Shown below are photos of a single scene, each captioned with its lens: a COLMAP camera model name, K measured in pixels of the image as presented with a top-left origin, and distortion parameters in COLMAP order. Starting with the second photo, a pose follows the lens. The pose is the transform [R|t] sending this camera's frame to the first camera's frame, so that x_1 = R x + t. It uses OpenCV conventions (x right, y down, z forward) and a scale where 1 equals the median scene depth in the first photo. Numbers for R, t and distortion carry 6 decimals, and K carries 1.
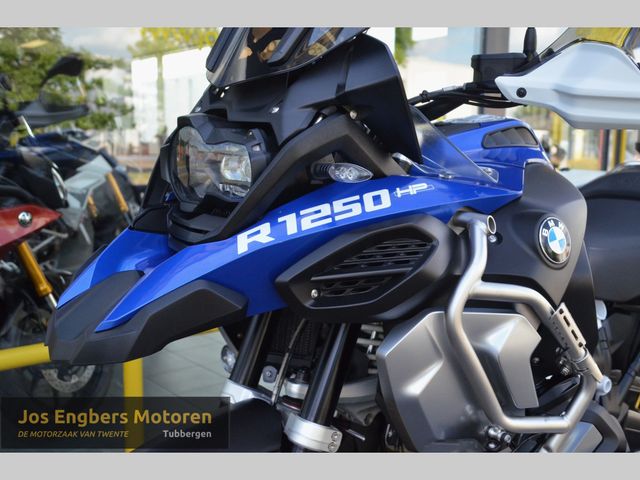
lens RADIAL K [[716.4, 0, 329.4], [0, 716.4, 242.1], [0, 0, 1]] dist [-0.012478, 0.183461]
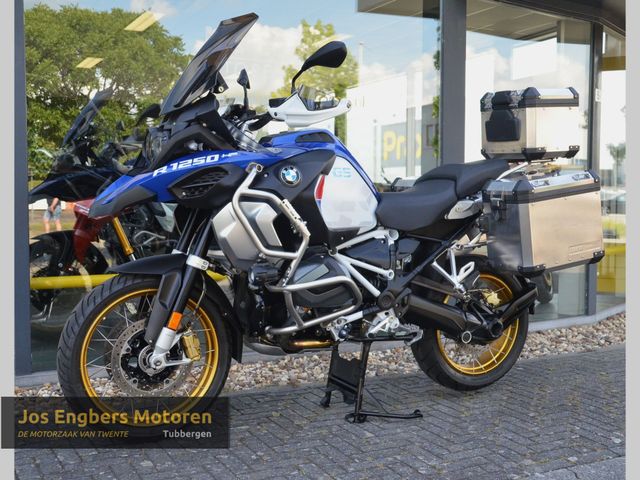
lens RADIAL K [[798.7, 0, 320.0], [0, 798.7, 240.0], [0, 0, 1]] dist [-0.013221, 0.002504]
pose [[0.974915, 0.002692, -0.222563, 1.036760], [-0.019974, 0.996951, -0.075435, 0.421359], [0.221681, 0.077988, 0.971996, -1.573724]]
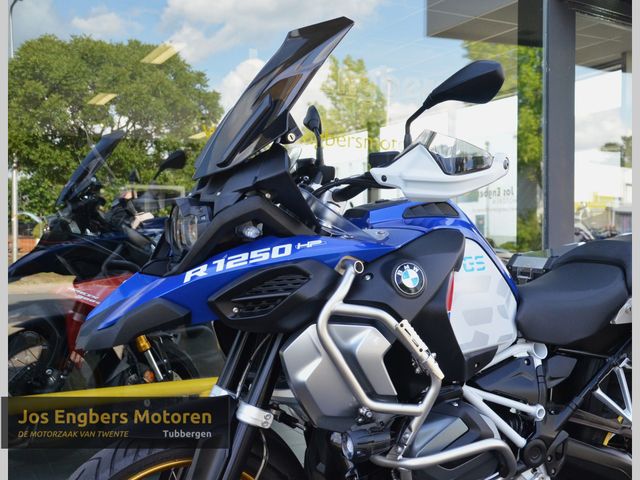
lens RADIAL K [[796.4, 0, 370.3], [0, 796.4, 248.3], [0, 0, 1]] dist [0.009128, 0.013481]
pose [[0.982748, -0.009362, -0.184714, 0.558110], [-0.011326, 0.993797, -0.110628, 0.120324], [0.184604, 0.110812, 0.976546, -0.613382]]
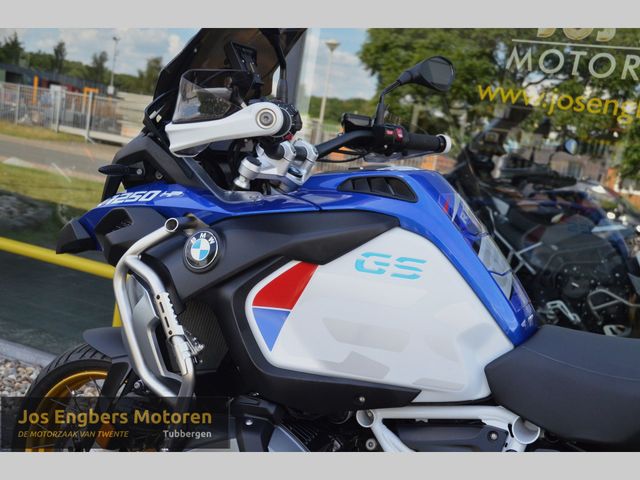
lens RADIAL K [[756.7, 0, 327.3], [0, 756.7, 238.9], [0, 0, 1]] dist [0.047211, 0.053357]
pose [[0.400539, 0.156481, -0.902819, 1.624328], [-0.264689, 0.963063, 0.049493, -0.146256], [0.877216, 0.219142, 0.427163, 0.663795]]
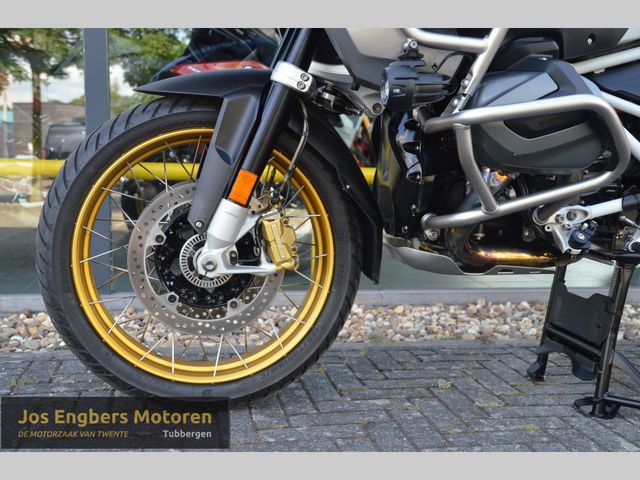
lens RADIAL K [[756.7, 0, 327.3], [0, 756.7, 238.9], [0, 0, 1]] dist [0.047211, 0.053357]
pose [[0.878199, 0.053010, -0.475349, 0.715366], [-0.075657, 0.996723, -0.028623, 0.625798], [0.472274, 0.061100, 0.879332, -0.077989]]
